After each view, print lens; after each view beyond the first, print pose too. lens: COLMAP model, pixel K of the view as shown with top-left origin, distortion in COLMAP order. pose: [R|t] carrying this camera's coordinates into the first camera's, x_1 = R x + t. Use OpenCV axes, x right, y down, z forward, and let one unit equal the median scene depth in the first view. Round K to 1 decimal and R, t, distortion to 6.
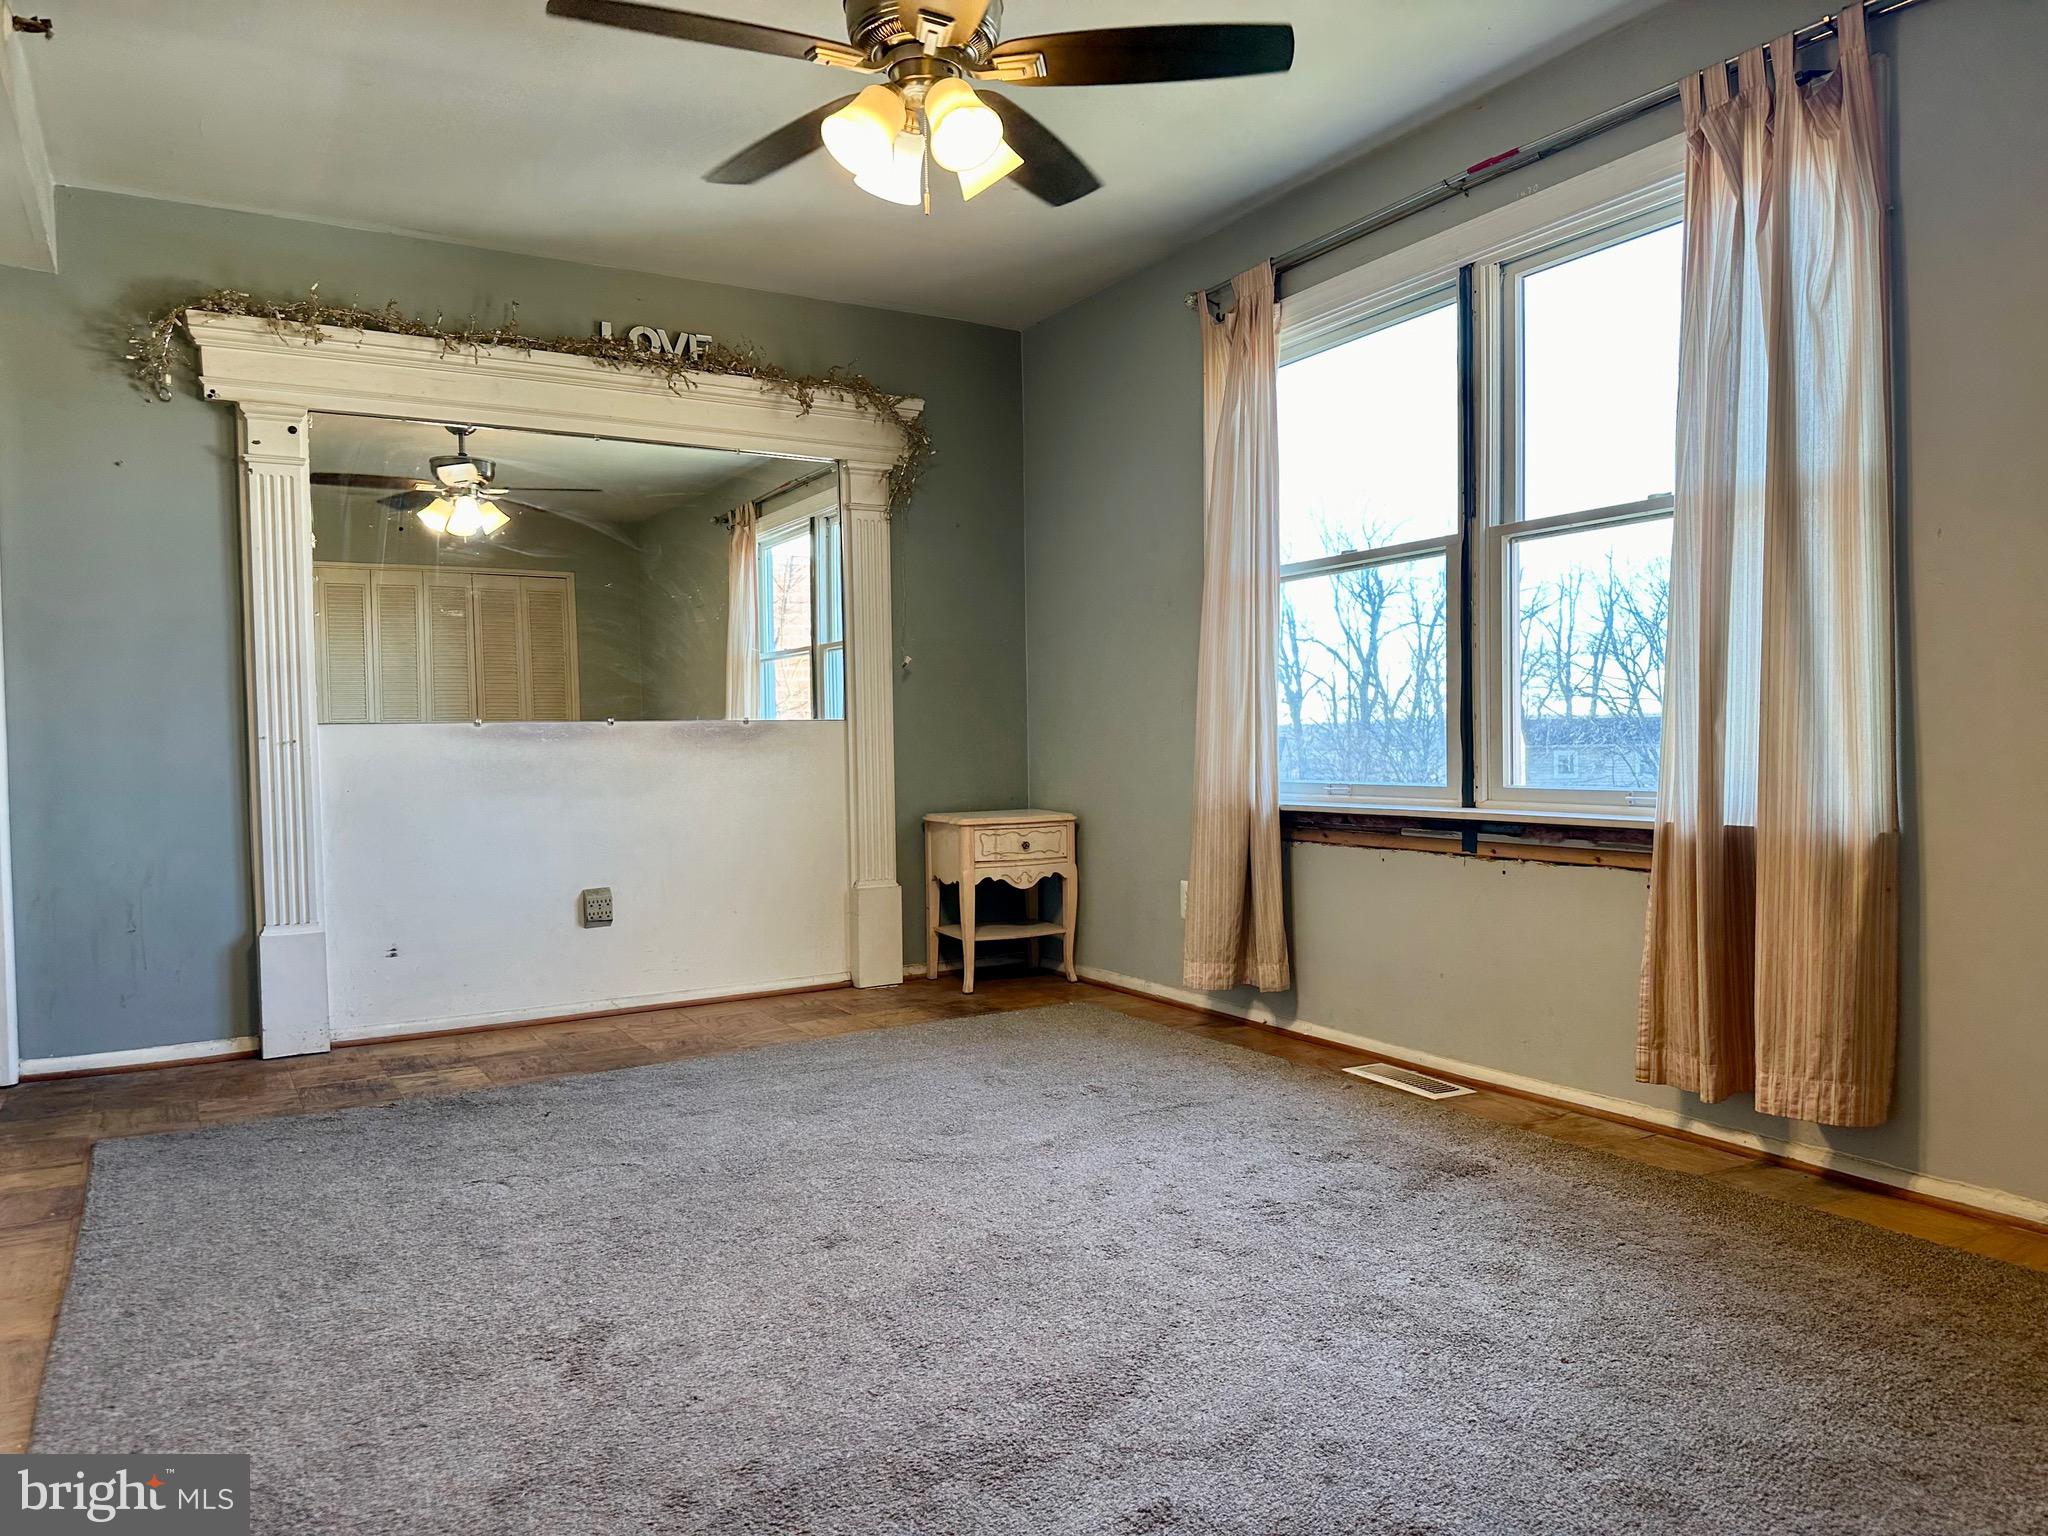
lens RADIAL K [[1405.4, 0, 1022.0], [0, 1405.4, 774.8], [0, 0, 1]] dist [0.031523, -0.038804]
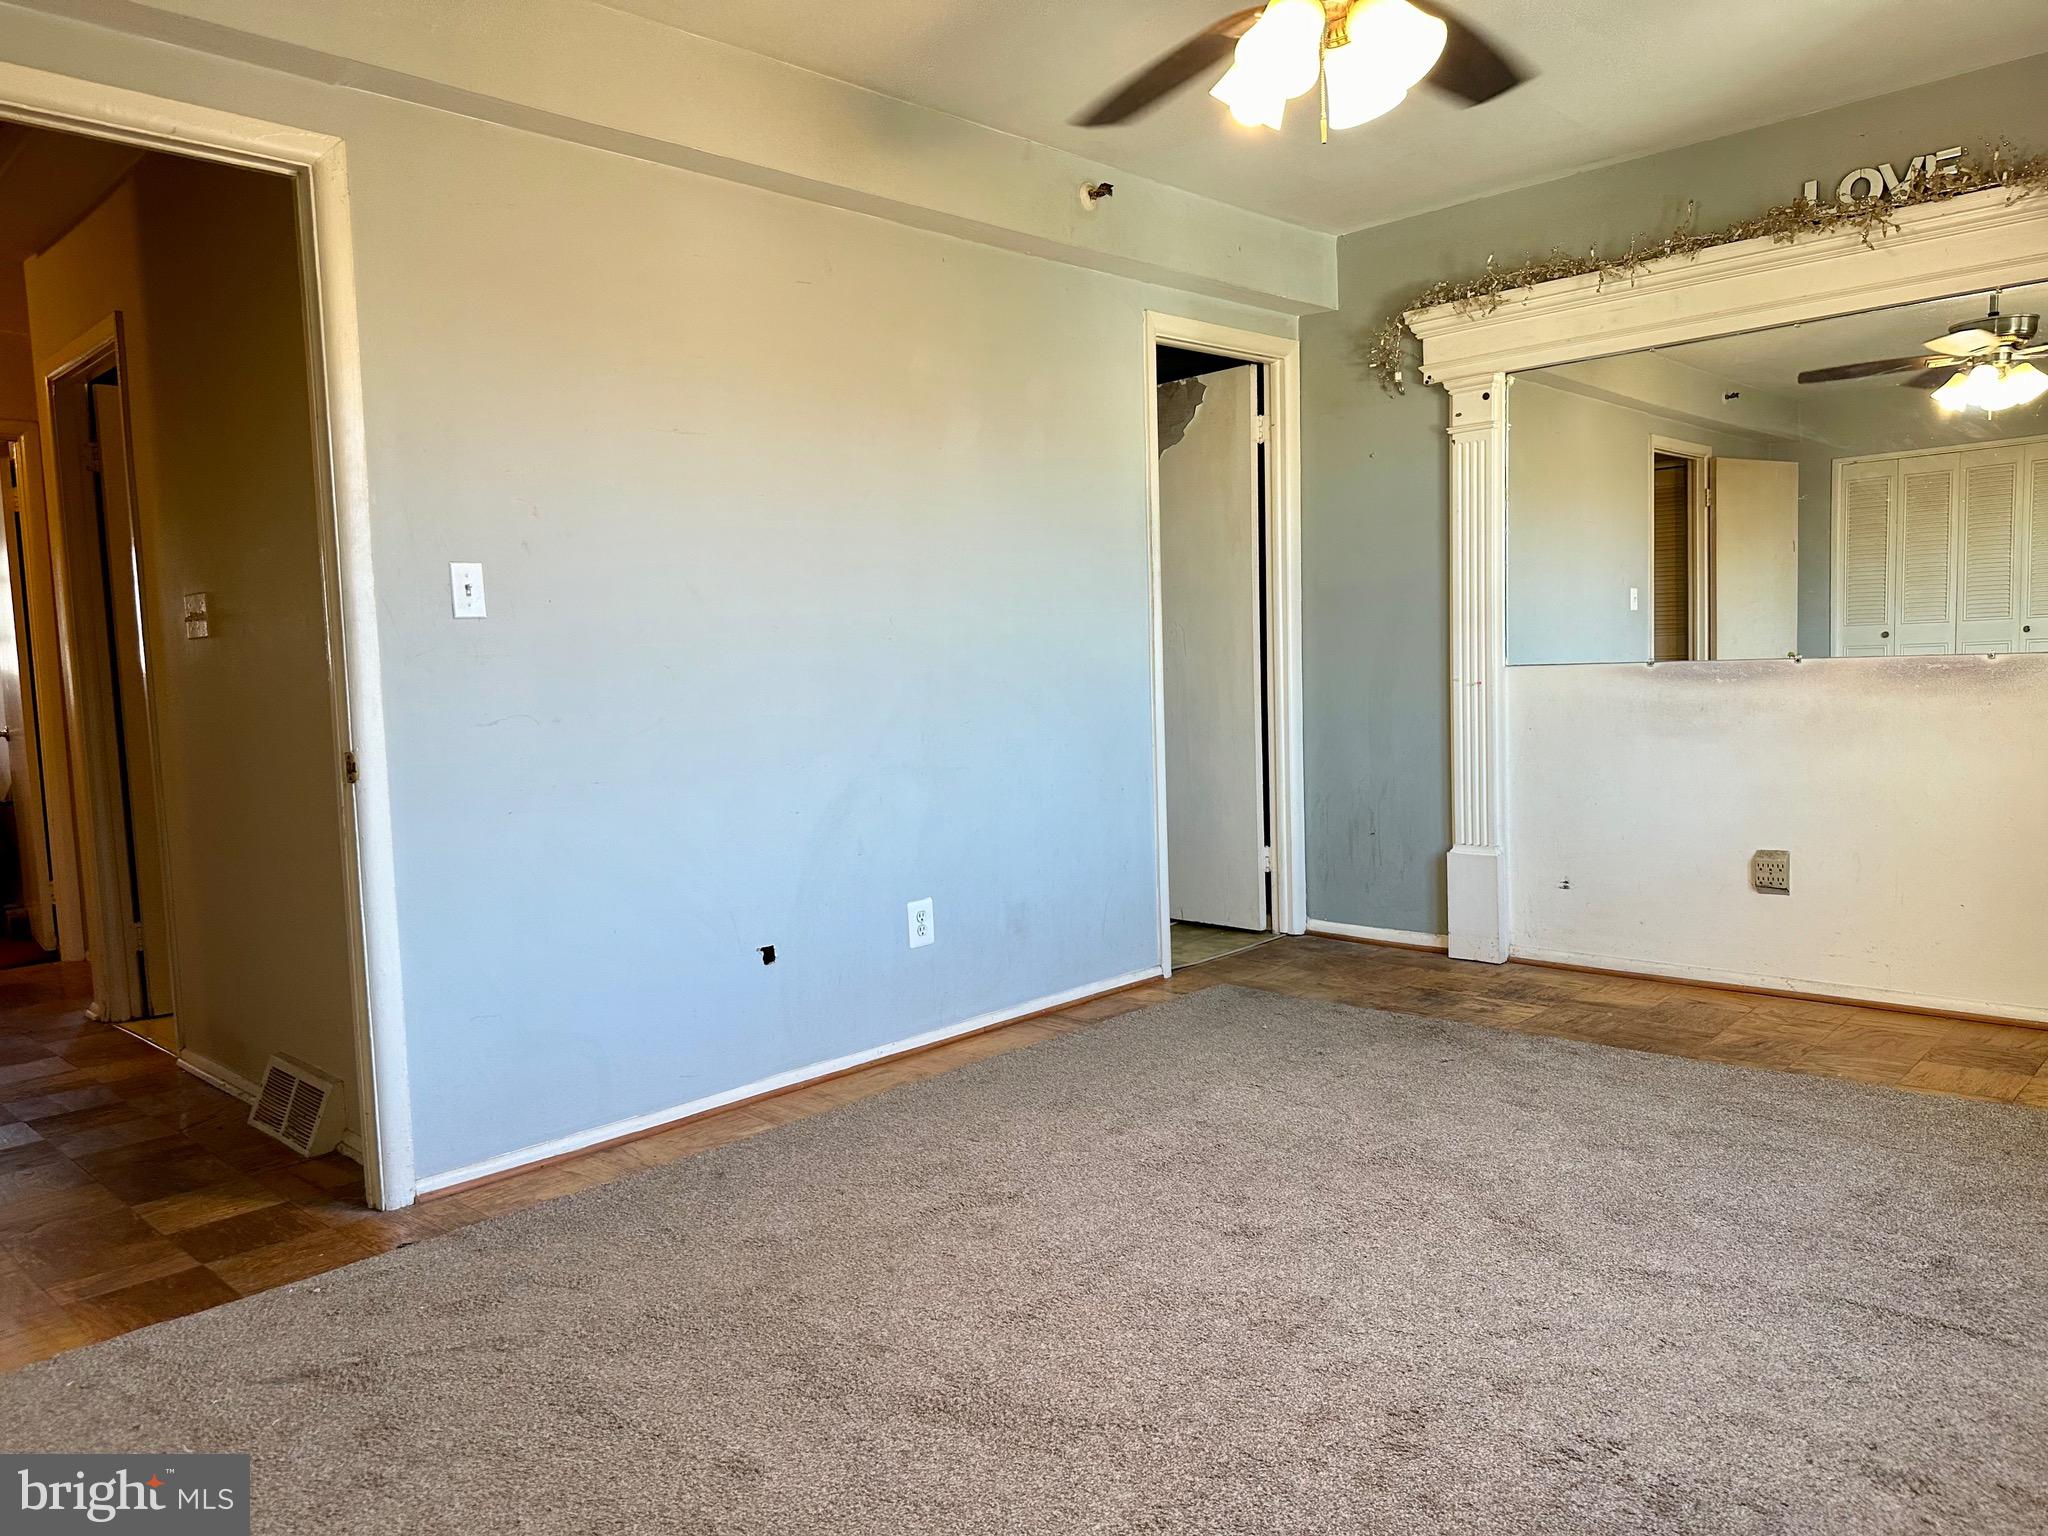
lens RADIAL K [[1424.4, 0, 1035.9], [0, 1424.4, 775.5], [0, 0, 1]] dist [0.067220, -0.103334]
pose [[0.274340, 0.088266, -0.957573, 0.481891], [0.003323, 0.995686, 0.092732, -0.057145], [0.961627, -0.028623, 0.272863, 0.359166]]
